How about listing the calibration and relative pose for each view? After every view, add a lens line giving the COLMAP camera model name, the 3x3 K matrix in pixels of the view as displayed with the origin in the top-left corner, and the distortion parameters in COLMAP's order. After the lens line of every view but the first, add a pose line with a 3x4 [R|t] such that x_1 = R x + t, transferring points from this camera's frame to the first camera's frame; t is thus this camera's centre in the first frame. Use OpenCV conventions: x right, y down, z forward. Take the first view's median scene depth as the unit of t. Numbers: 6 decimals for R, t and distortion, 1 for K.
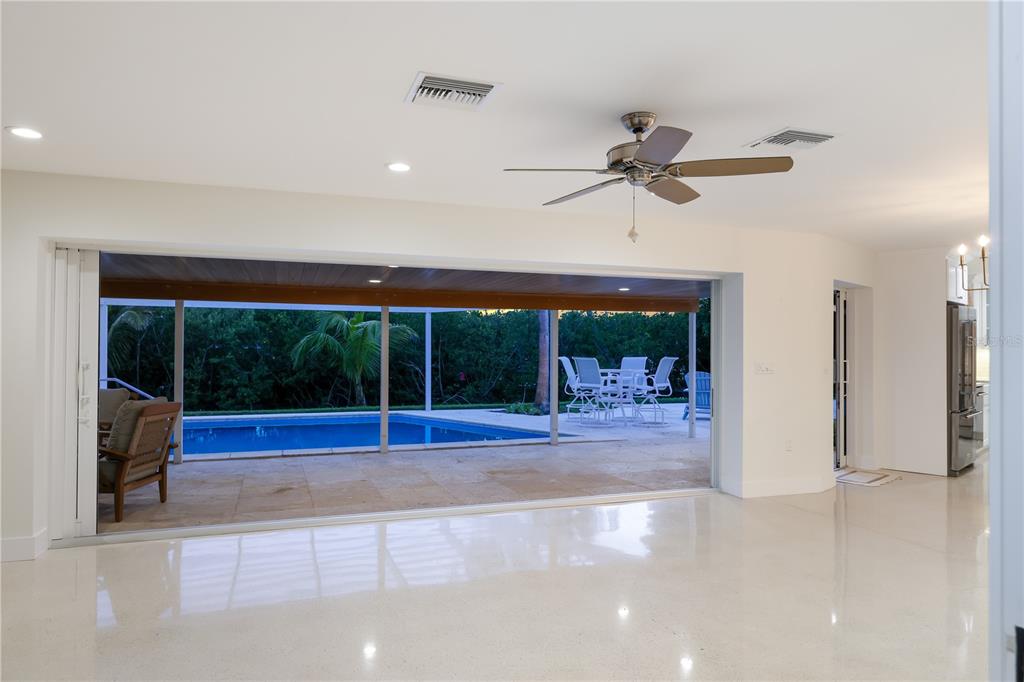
lens RADIAL K [[669.0, 0, 496.3], [0, 669.0, 346.6], [0, 0, 1]] dist [-0.022235, -0.001036]
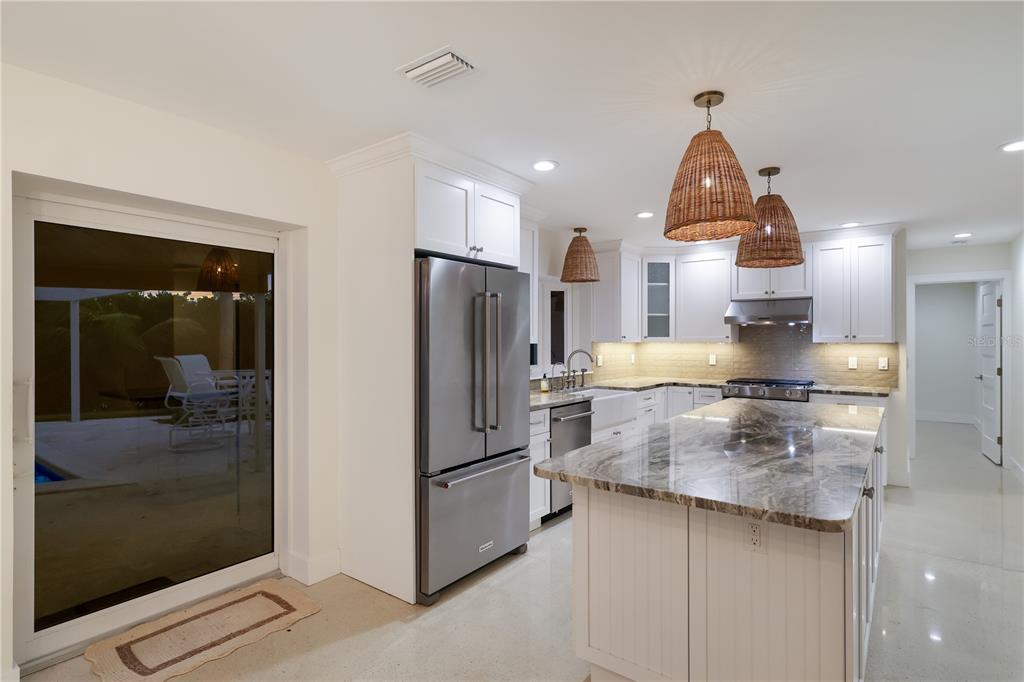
lens RADIAL K [[530.3, 0, 515.7], [0, 530.3, 340.0], [0, 0, 1]] dist [-0.000710, 0.000004]
pose [[0.985411, -0.006480, 0.170066, 0.626548], [0.006144, 0.999978, 0.002504, -0.001095], [-0.170078, -0.001423, 0.985430, 0.544497]]
